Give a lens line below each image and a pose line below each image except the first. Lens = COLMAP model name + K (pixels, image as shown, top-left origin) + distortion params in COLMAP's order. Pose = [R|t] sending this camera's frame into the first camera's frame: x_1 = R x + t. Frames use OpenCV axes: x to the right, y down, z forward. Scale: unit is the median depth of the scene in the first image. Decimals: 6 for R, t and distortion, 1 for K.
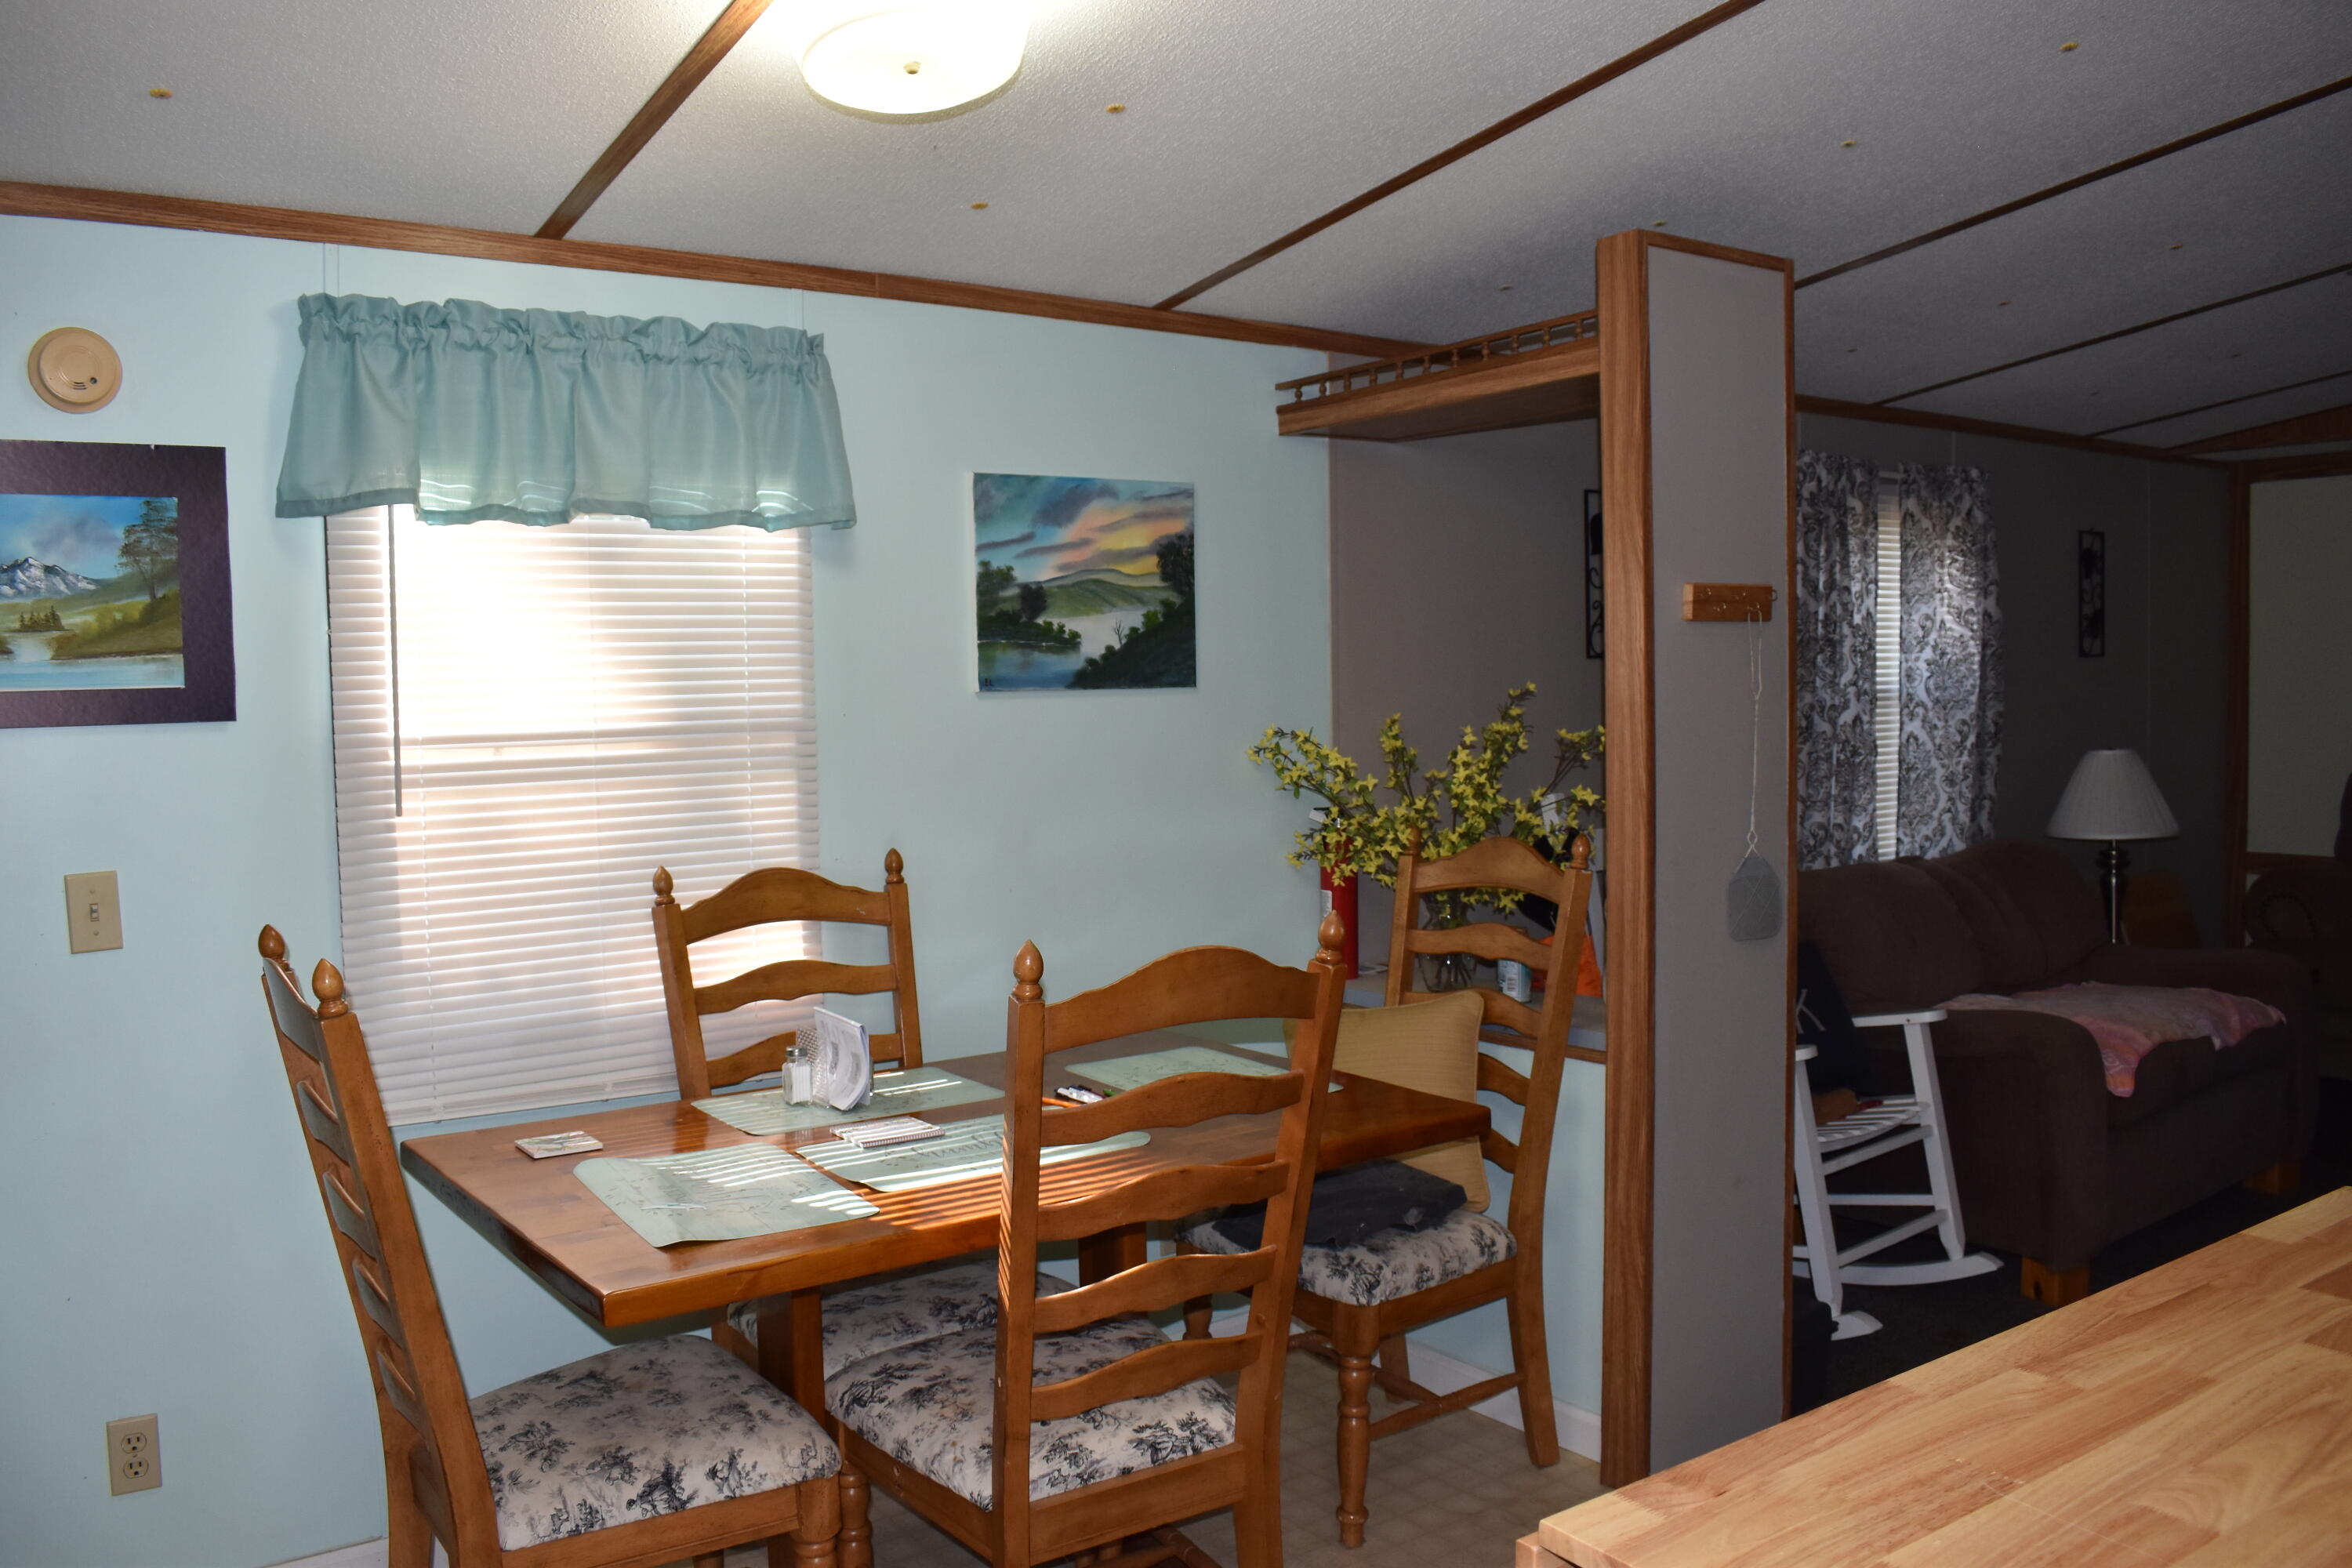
lens RADIAL K [[1848.5, 0, 1171.3], [0, 1848.5, 786.9], [0, 0, 1]] dist [-0.092024, 0.012989]
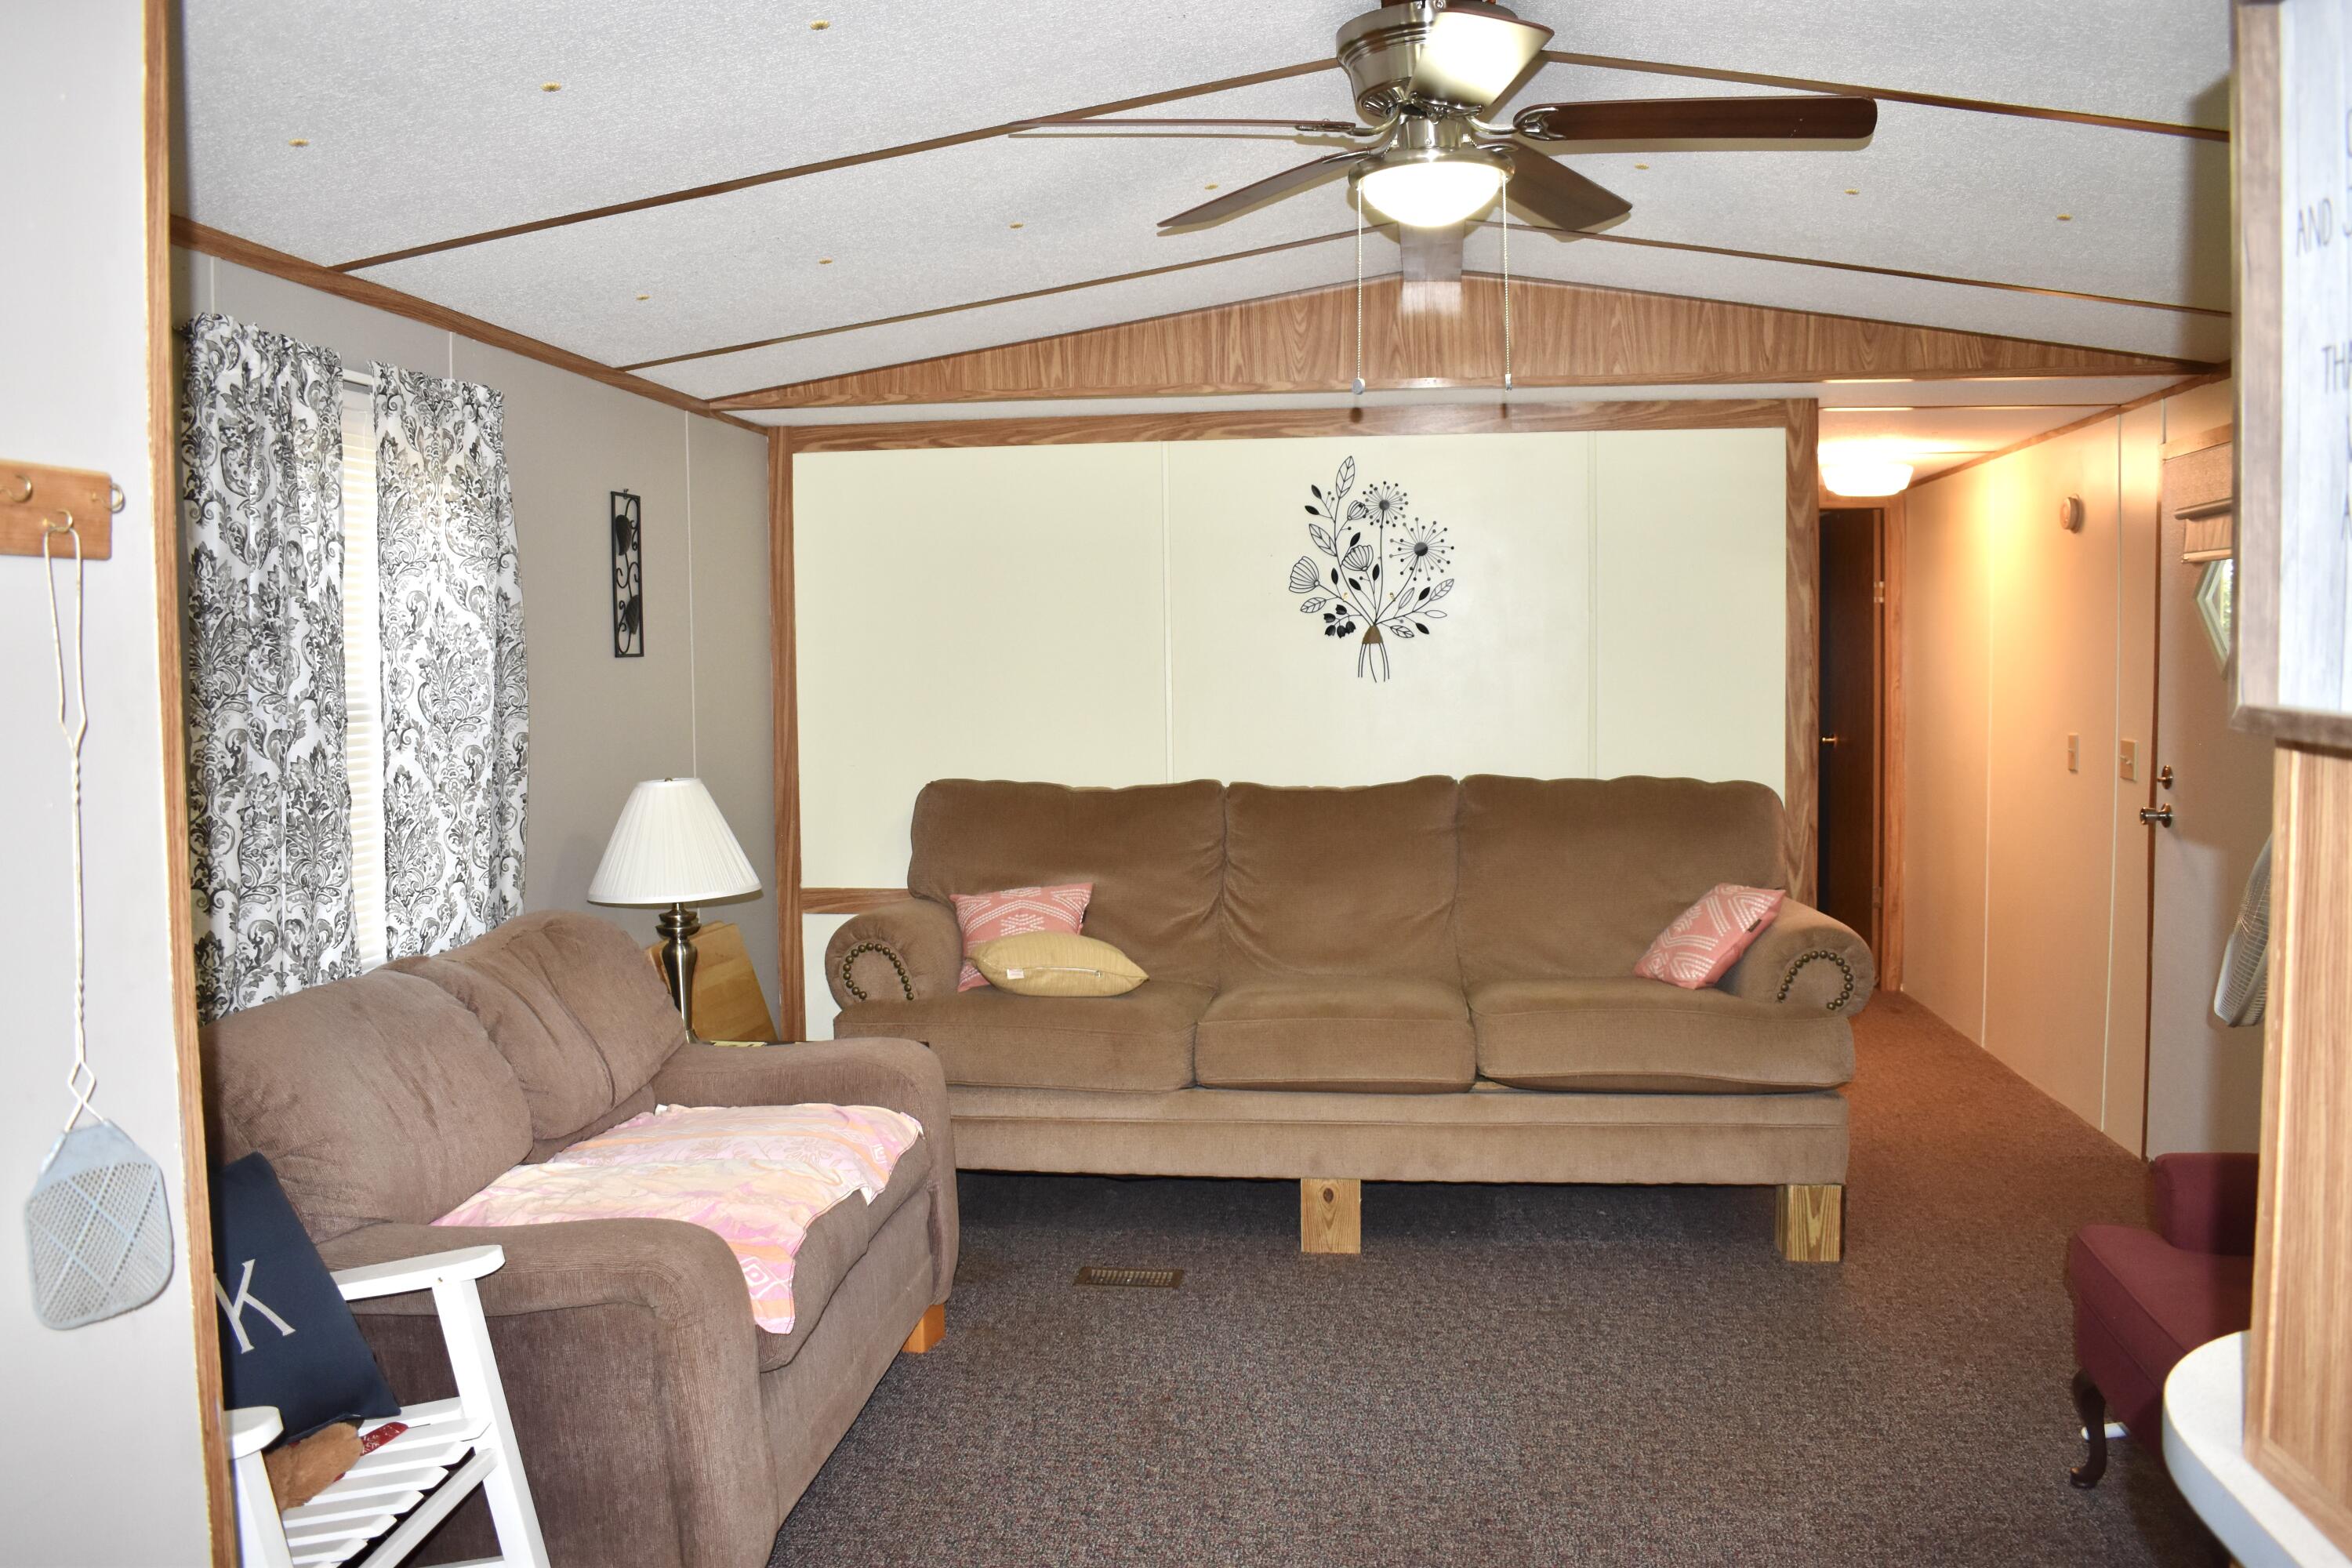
lens RADIAL K [[1848.5, 0, 1185.6], [0, 1848.5, 776.9], [0, 0, 1]] dist [-0.092024, 0.012989]
pose [[0.689828, -0.033110, 0.723215, 0.123114], [0.038614, 0.999214, 0.008915, -0.021609], [-0.722943, 0.021776, 0.690565, 0.332987]]
